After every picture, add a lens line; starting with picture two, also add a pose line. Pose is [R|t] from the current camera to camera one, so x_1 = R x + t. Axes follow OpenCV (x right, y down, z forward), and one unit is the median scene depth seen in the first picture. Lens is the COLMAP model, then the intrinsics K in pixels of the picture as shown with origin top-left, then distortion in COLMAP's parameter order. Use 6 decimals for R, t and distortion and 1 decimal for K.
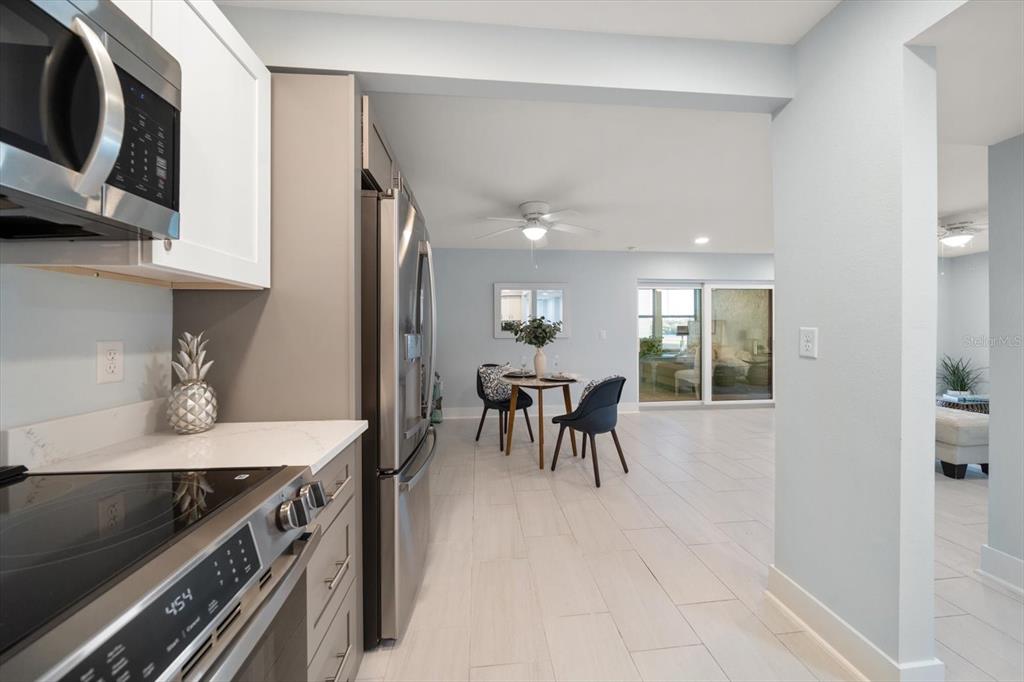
lens RADIAL K [[354.0, 0, 510.6], [0, 354.0, 337.0], [0, 0, 1]] dist [-0.000837, -0.000044]
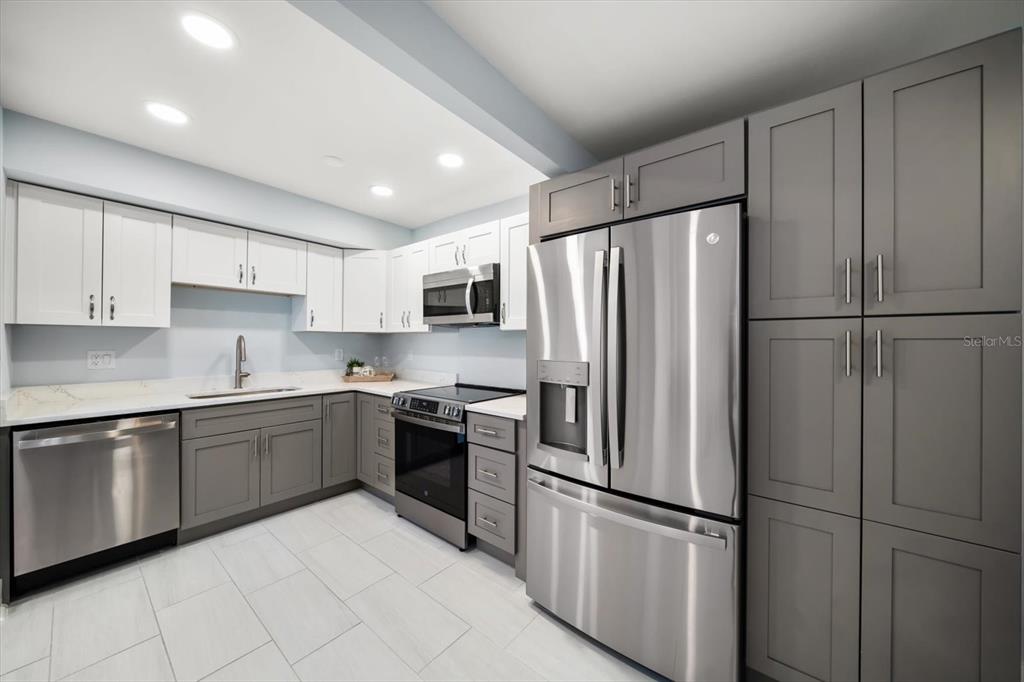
lens RADIAL K [[357.4, 0, 512.0], [0, 357.4, 341.0], [0, 0, 1]] dist [-0.000634, -0.000016]
pose [[-0.688231, -0.003251, -0.725484, 1.110915], [-0.017714, 0.999767, 0.012324, -0.145039], [0.725275, 0.021333, -0.688128, 3.087846]]
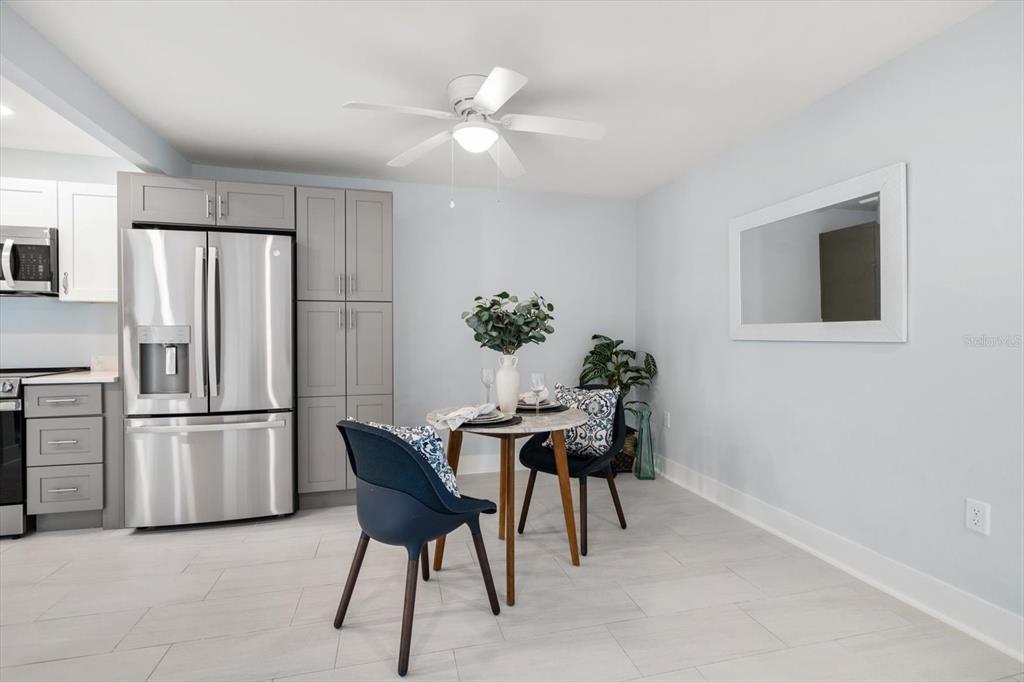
lens RADIAL K [[467.4, 0, 512.9], [0, 467.4, 338.6], [0, 0, 1]] dist [-0.001695, -0.000241]
pose [[0.177001, 0.010143, -0.984158, 3.203328], [-0.017222, 0.999826, 0.007207, 0.009588], [0.984060, 0.015673, 0.177145, 3.789022]]
